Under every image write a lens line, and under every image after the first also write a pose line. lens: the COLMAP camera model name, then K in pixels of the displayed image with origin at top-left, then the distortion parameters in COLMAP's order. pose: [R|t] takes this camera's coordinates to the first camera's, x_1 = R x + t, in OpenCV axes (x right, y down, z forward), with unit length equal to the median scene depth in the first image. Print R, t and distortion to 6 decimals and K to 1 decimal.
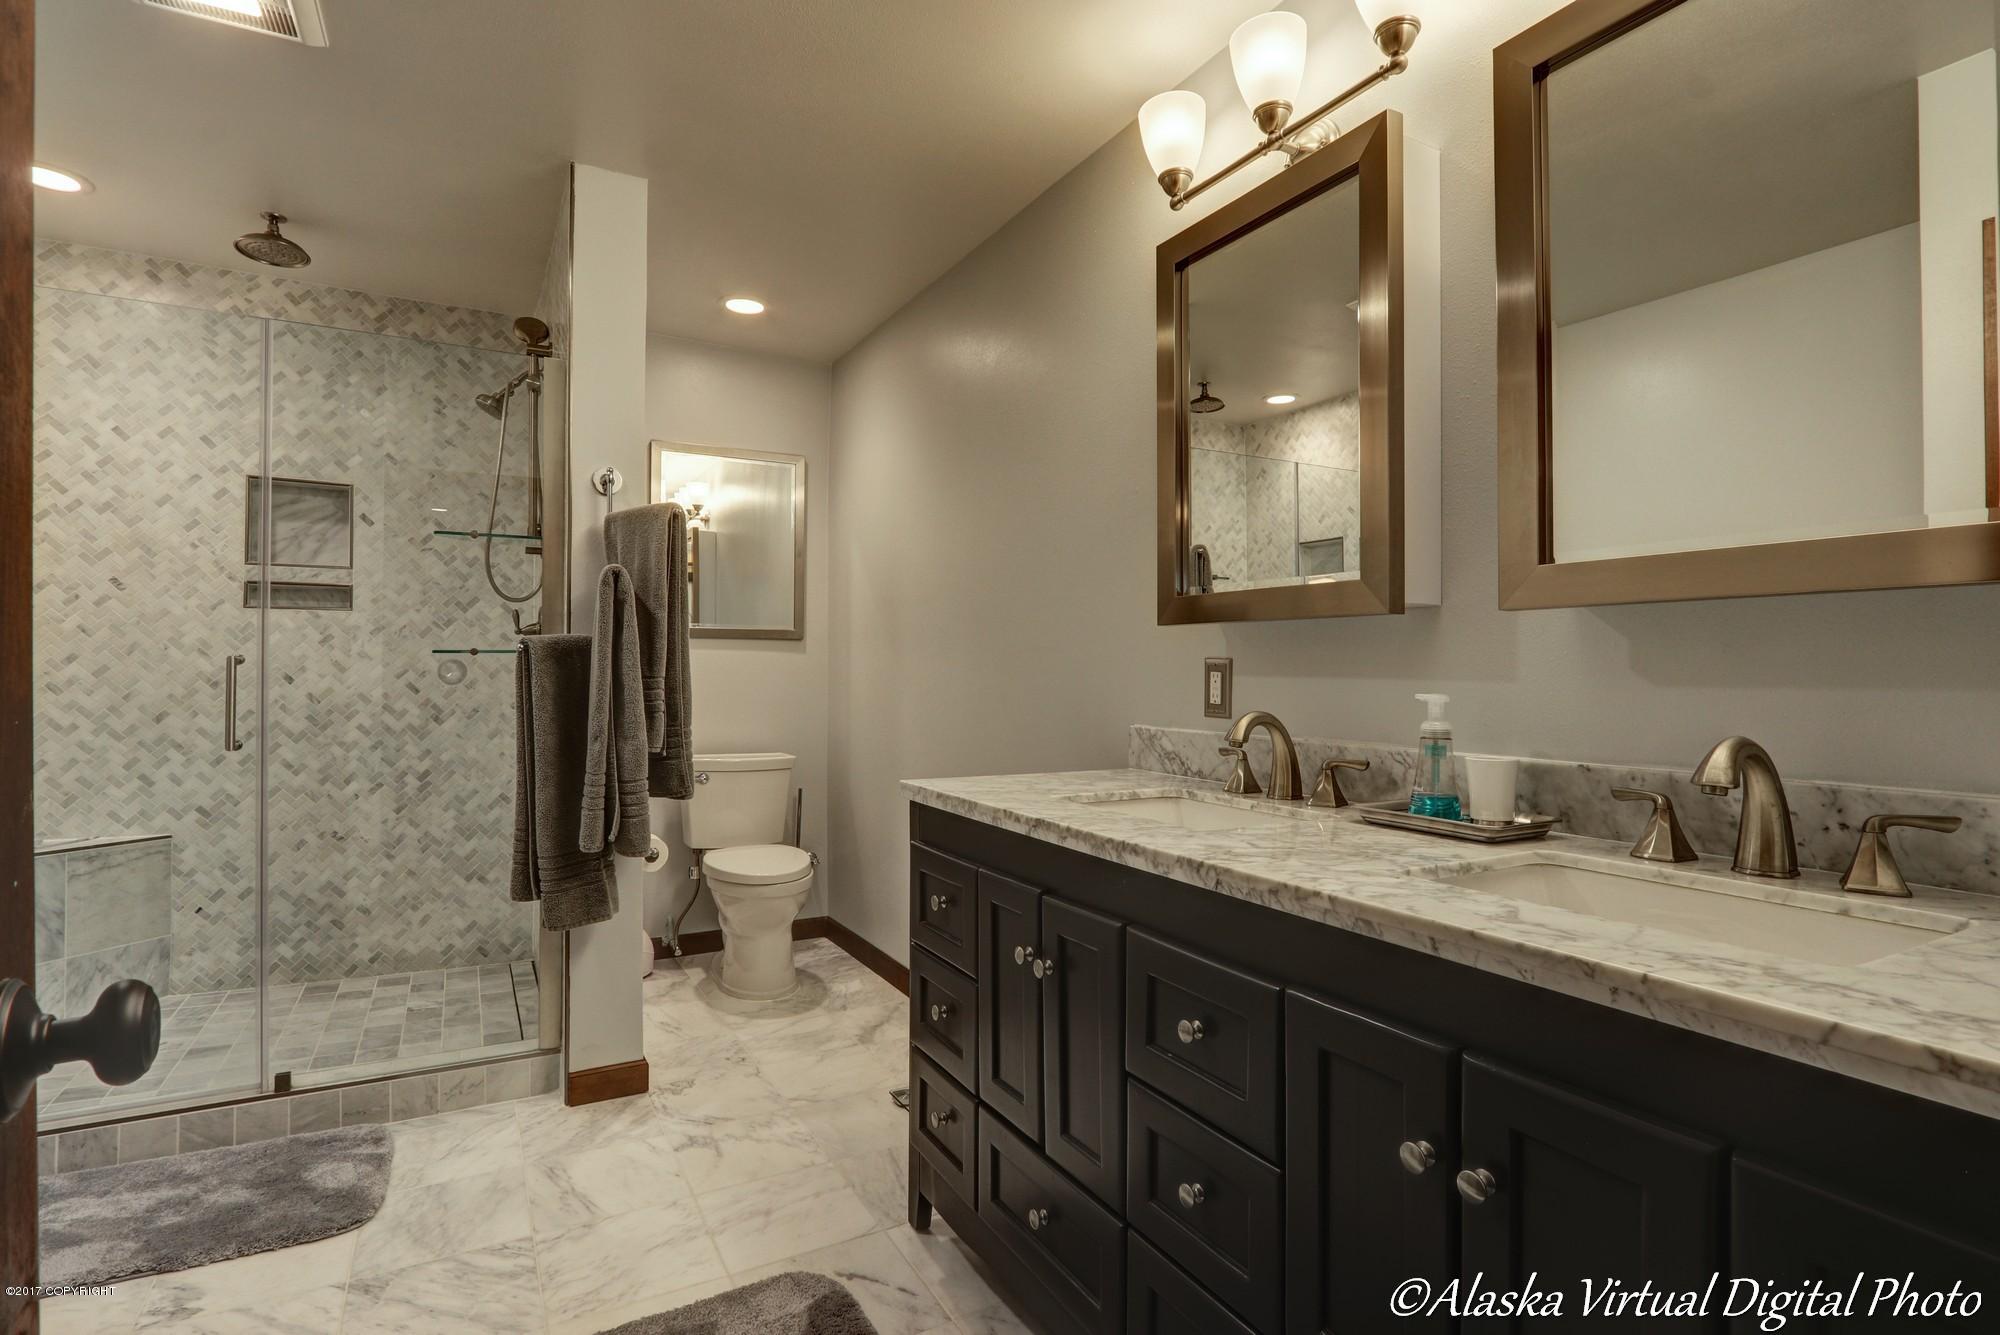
lens RADIAL K [[926.1, 0, 998.8], [0, 926.1, 667.5], [0, 0, 1]] dist [-0.020504, 0.001416]
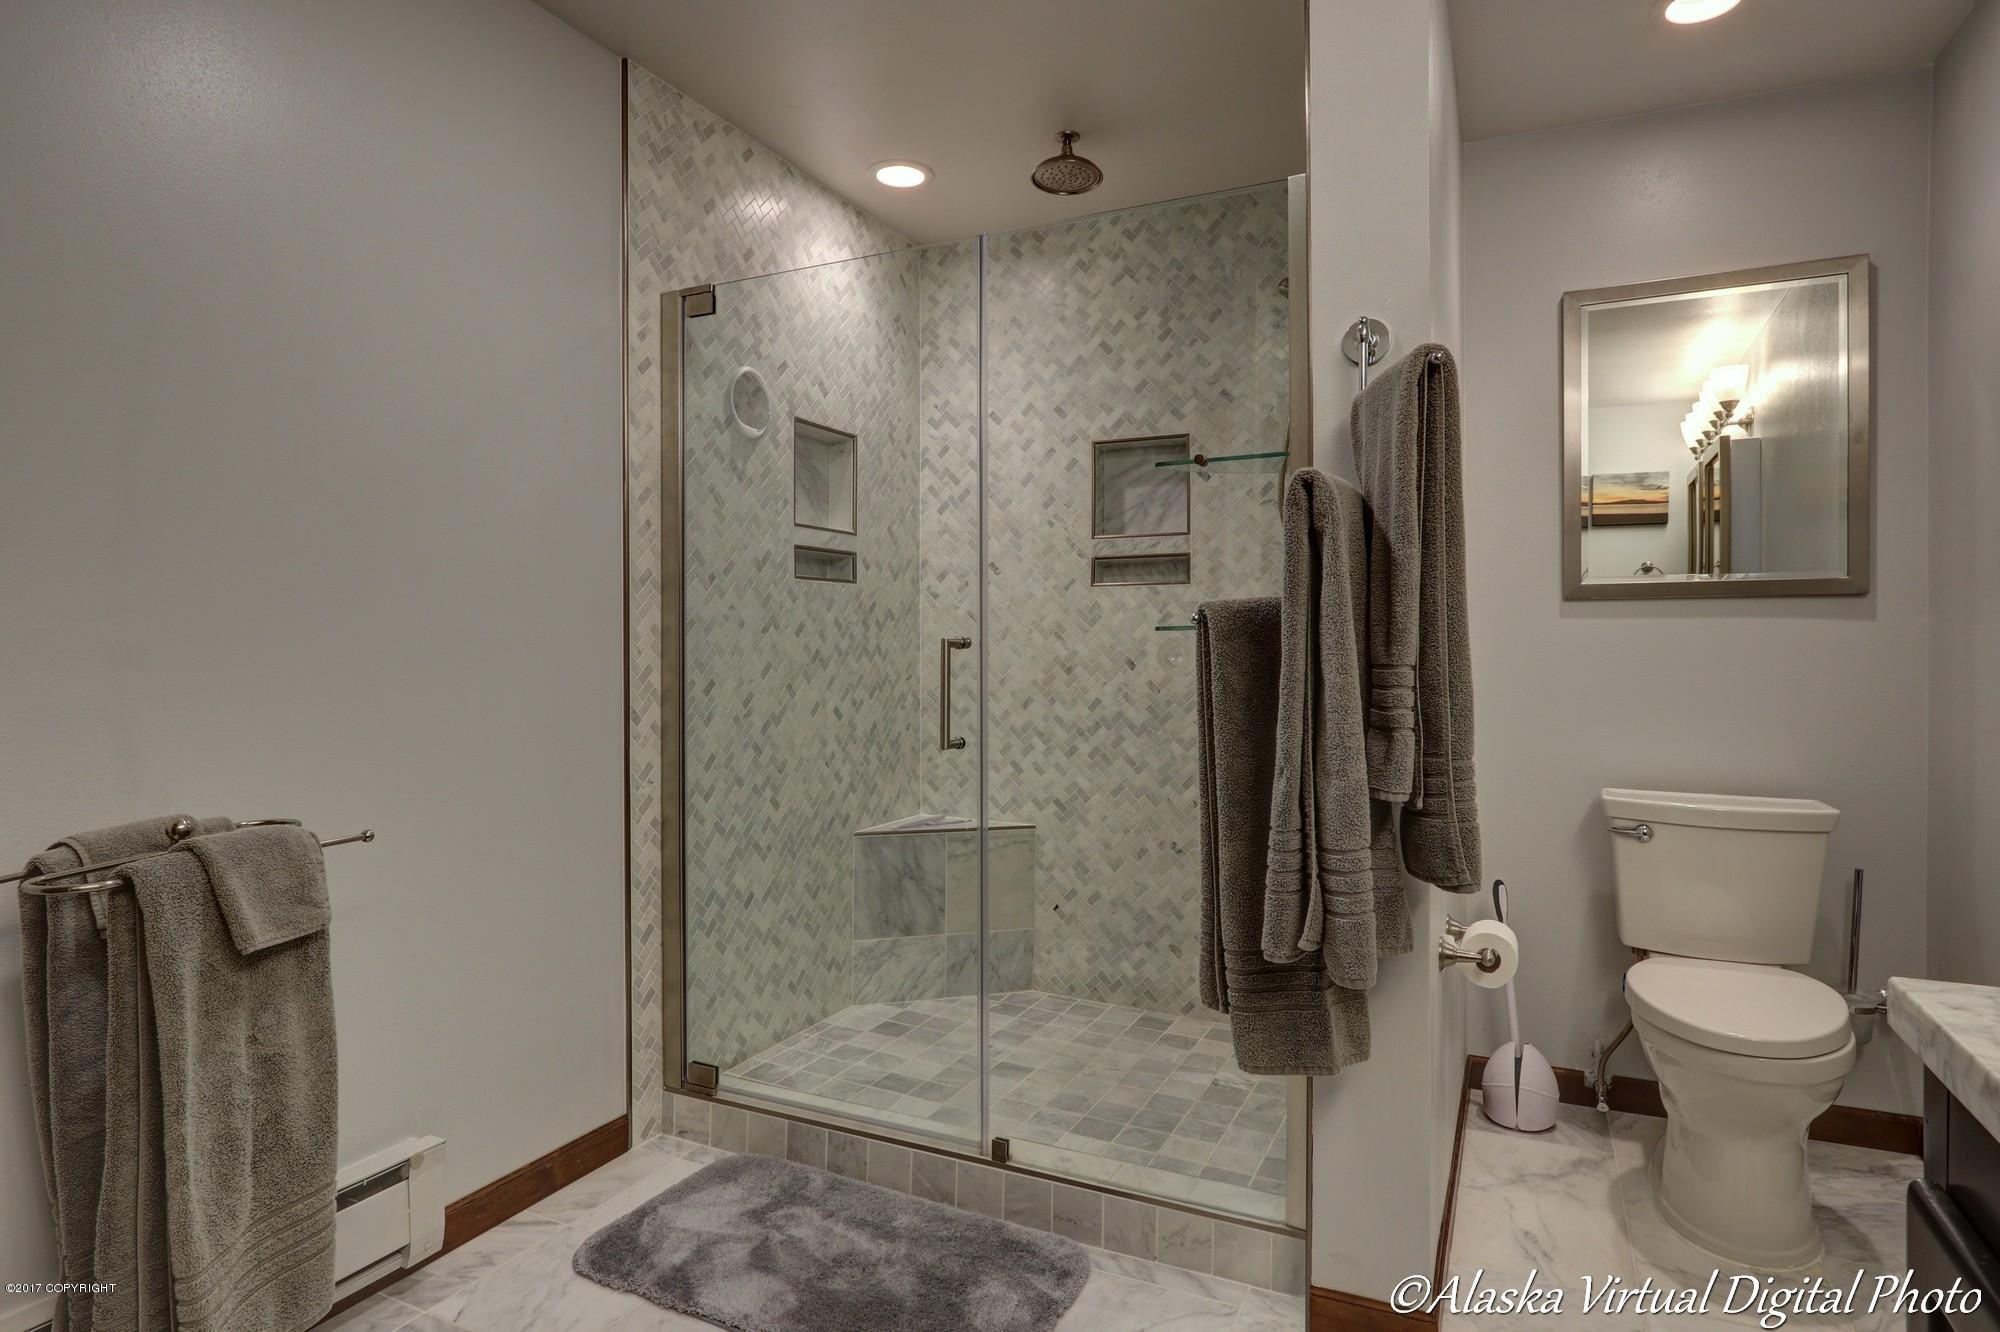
lens RADIAL K [[1088.4, 0, 1006.2], [0, 1088.4, 659.1], [0, 0, 1]] dist [-0.020636, 0.005511]
pose [[0.575536, 0.000871, -0.817776, 0.018498], [0.006592, 0.999962, 0.005705, 0.000696], [0.817750, -0.008674, 0.575508, 0.307798]]
